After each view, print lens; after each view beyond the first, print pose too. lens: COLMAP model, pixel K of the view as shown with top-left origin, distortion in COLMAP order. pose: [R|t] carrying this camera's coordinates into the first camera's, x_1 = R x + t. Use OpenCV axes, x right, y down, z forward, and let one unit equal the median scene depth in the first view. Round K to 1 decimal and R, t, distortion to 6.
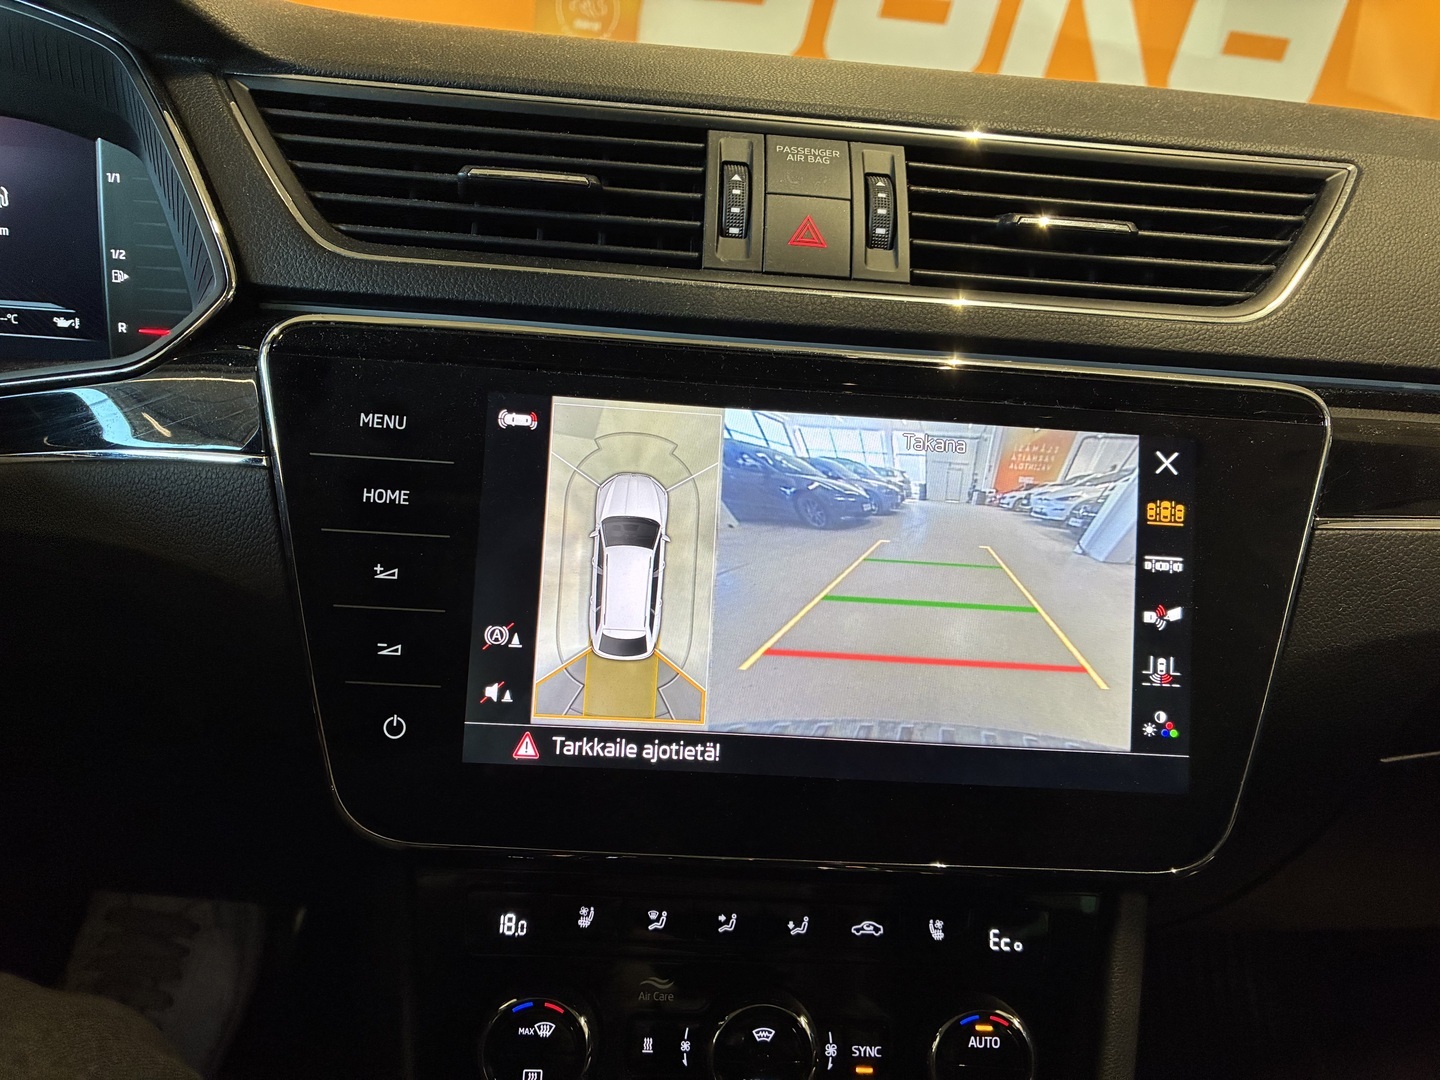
lens RADIAL K [[1066.3, 0, 727.8], [0, 1066.3, 536.6], [0, 0, 1]] dist [0.028250, -0.062414]
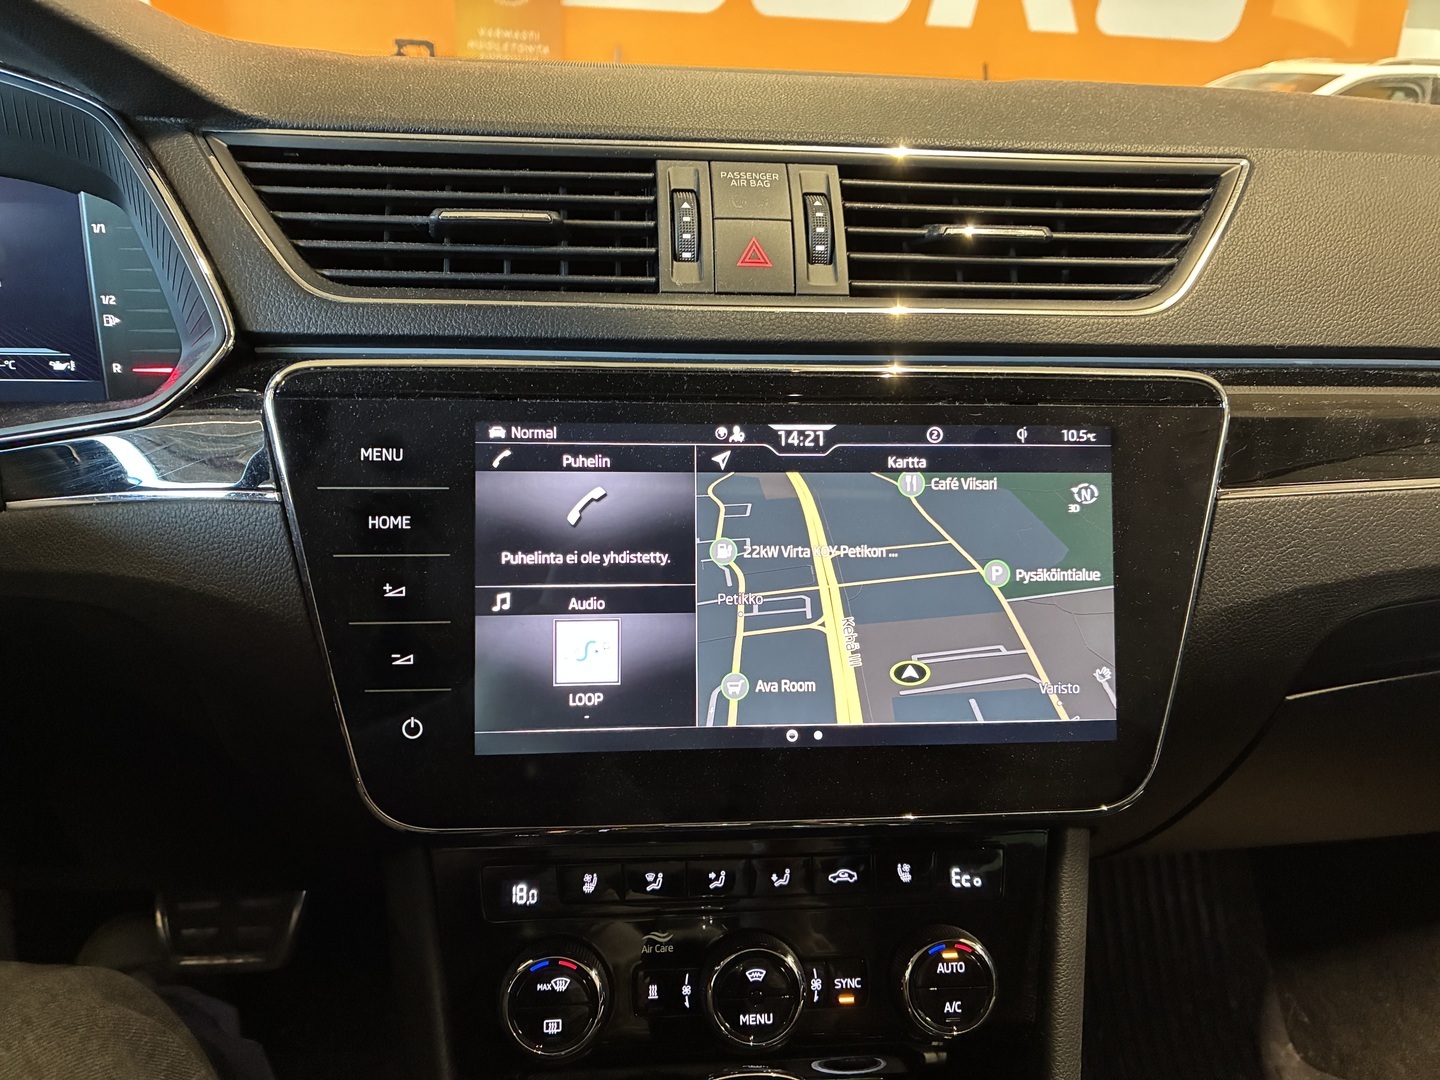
lens RADIAL K [[1077.4, 0, 715.3], [0, 1077.4, 535.0], [0, 0, 1]] dist [0.003248, -0.028200]
pose [[0.997795, -0.060160, 0.028025, -0.012706], [0.059017, 0.997457, 0.039962, -0.042547], [-0.030357, -0.038220, 0.998808, -0.109750]]
